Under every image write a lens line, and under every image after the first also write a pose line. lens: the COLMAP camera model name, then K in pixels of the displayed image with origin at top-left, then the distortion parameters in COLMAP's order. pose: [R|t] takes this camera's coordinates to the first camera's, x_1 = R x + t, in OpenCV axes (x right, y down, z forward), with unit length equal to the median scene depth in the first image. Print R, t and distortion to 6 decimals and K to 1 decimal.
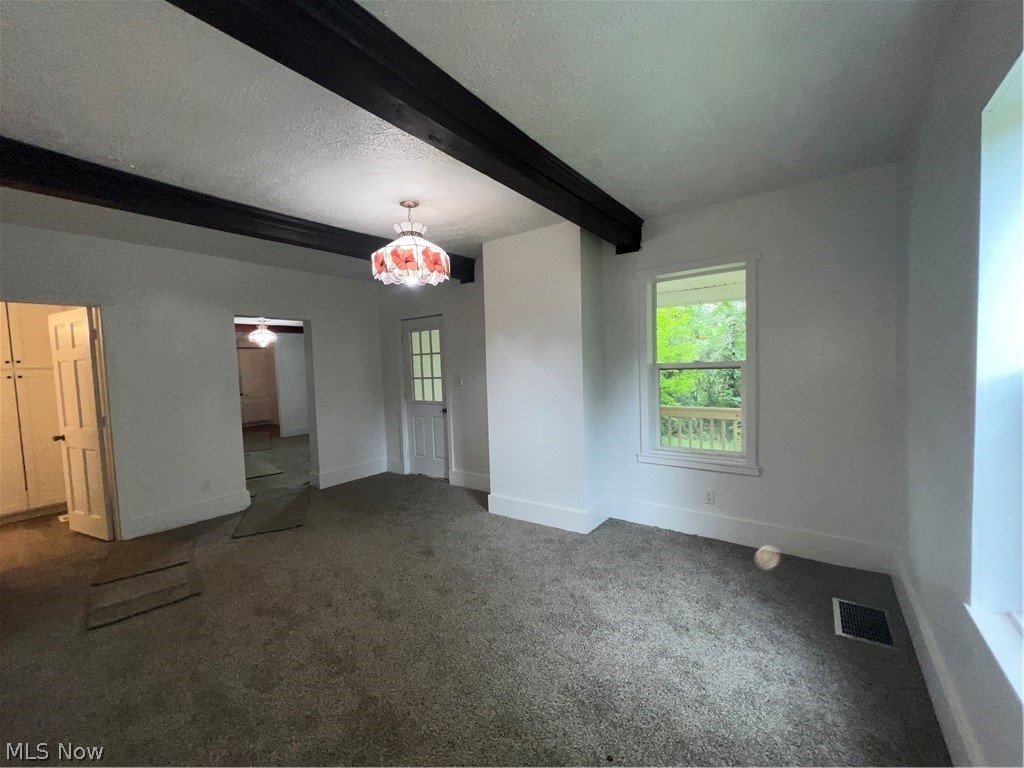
lens RADIAL K [[407.2, 0, 509.8], [0, 407.2, 386.8], [0, 0, 1]] dist [-0.000115, 0.000031]
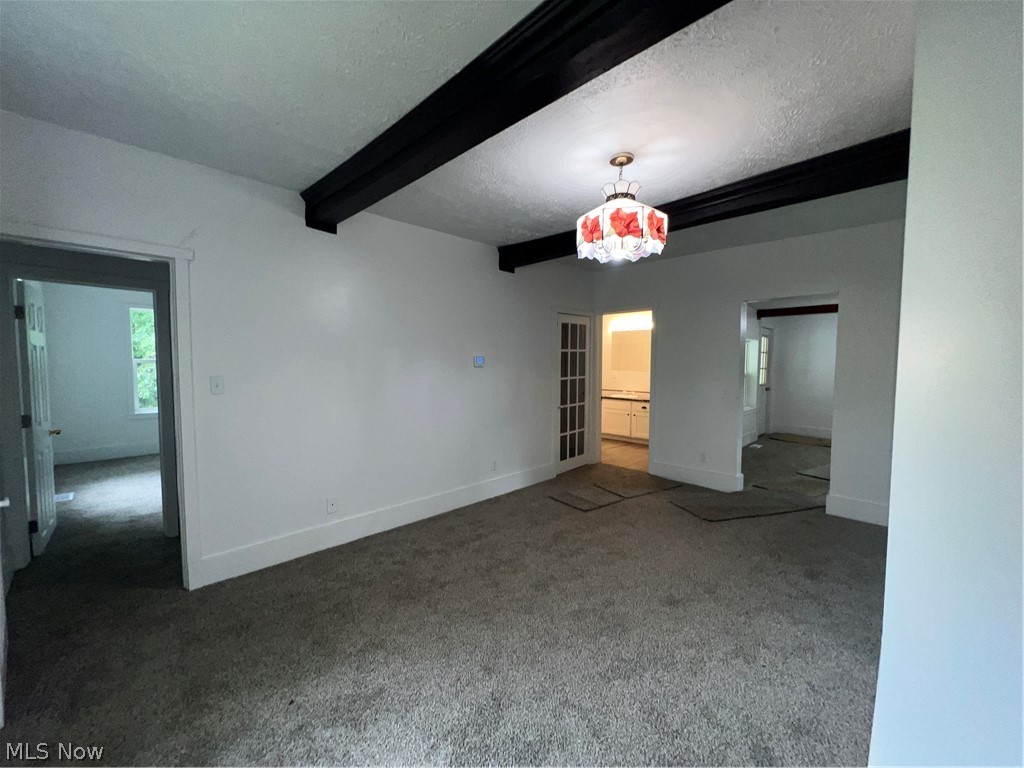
lens RADIAL K [[408.8, 0, 512.5], [0, 408.8, 385.3], [0, 0, 1]] dist [-0.002276, 0.000030]
pose [[-0.146566, 0.091692, -0.984942, 0.616985], [-0.054692, 0.993421, 0.100620, -0.058515], [0.987688, 0.068616, -0.140587, 0.882448]]
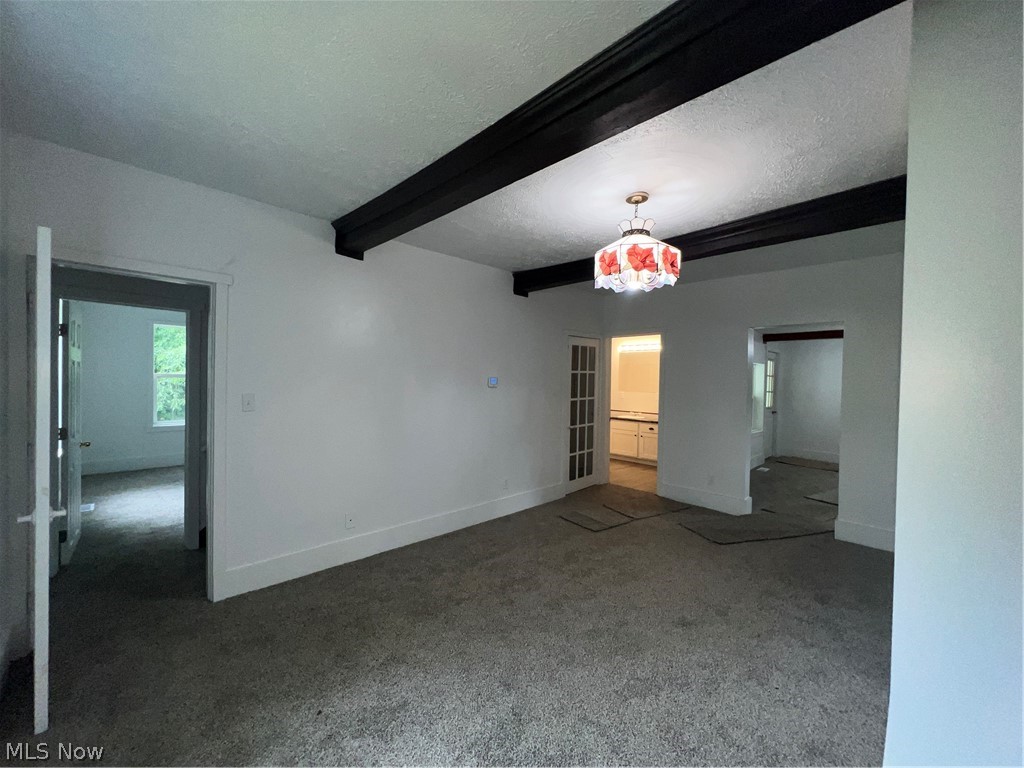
lens RADIAL K [[408.8, 0, 512.5], [0, 408.8, 385.3], [0, 0, 1]] dist [-0.002276, 0.000030]
pose [[-0.156634, 0.047248, -0.986526, 0.659566], [-0.070234, 0.995794, 0.058843, -0.071050], [0.985156, 0.078504, -0.152657, 0.855051]]
